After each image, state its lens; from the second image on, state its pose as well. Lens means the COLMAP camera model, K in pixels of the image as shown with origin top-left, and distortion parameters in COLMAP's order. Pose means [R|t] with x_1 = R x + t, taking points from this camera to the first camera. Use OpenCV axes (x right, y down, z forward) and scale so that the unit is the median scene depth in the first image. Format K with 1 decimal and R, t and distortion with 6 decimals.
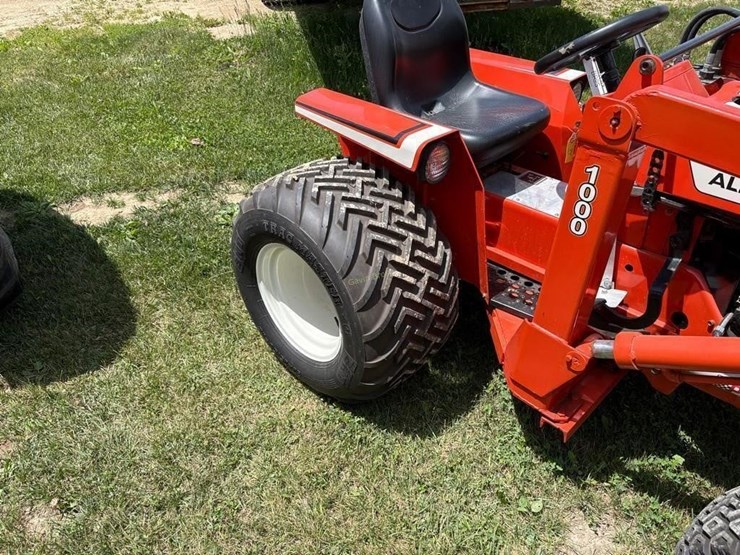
lens RADIAL K [[548.2, 0, 368.2], [0, 548.2, 276.6], [0, 0, 1]] dist [0.014222, -0.003820]
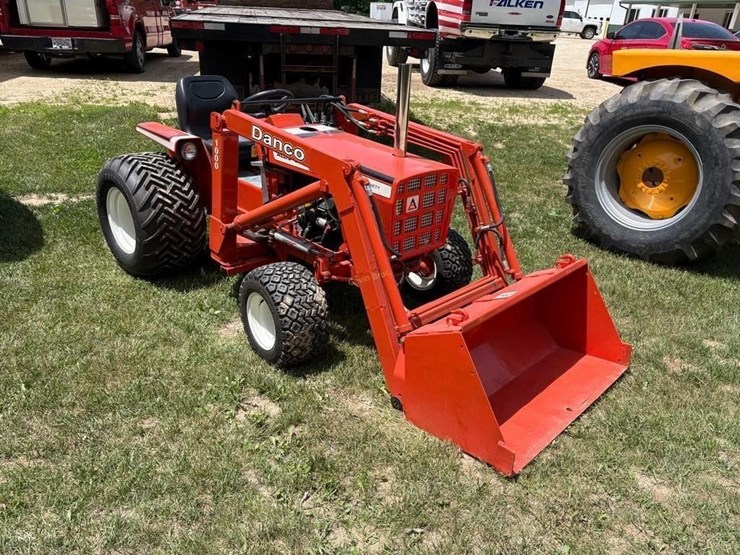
lens RADIAL K [[522.6, 0, 367.7], [0, 522.6, 252.9], [0, 0, 1]] dist [-0.008055, -0.004178]
pose [[0.996298, 0.065568, 0.055595, 0.653256], [-0.052262, 0.975460, -0.213882, 0.518110], [-0.068255, 0.210185, 0.975276, -0.854840]]
